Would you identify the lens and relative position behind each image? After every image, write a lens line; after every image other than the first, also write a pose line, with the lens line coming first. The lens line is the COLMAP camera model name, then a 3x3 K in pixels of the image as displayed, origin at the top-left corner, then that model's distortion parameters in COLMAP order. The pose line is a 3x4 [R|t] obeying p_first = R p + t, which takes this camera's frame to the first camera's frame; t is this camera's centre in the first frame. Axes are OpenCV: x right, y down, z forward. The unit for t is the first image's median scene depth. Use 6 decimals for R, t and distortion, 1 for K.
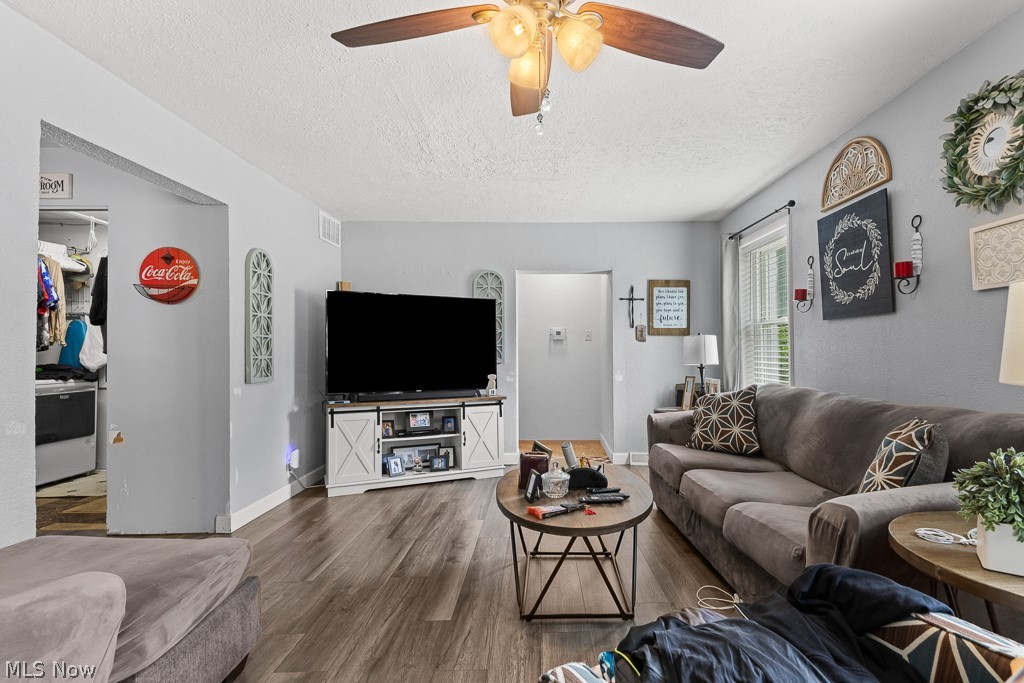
lens RADIAL K [[505.2, 0, 562.1], [0, 505.2, 345.5], [0, 0, 1]] dist [0.005830, 0.002638]
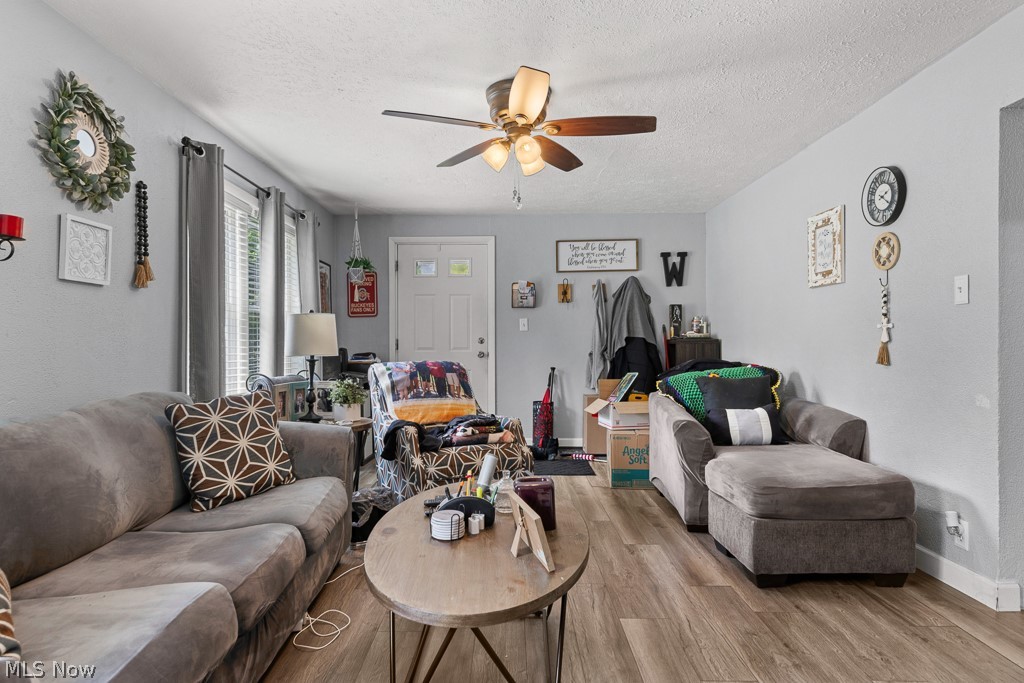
lens RADIAL K [[563.7, 0, 519.2], [0, 563.7, 344.4], [0, 0, 1]] dist [0.001382, -0.004691]
pose [[-0.999376, 0.008356, 0.034314, -0.034558], [0.008000, 0.999913, -0.010510, 0.016639], [-0.034399, -0.010229, -0.999356, 0.994406]]
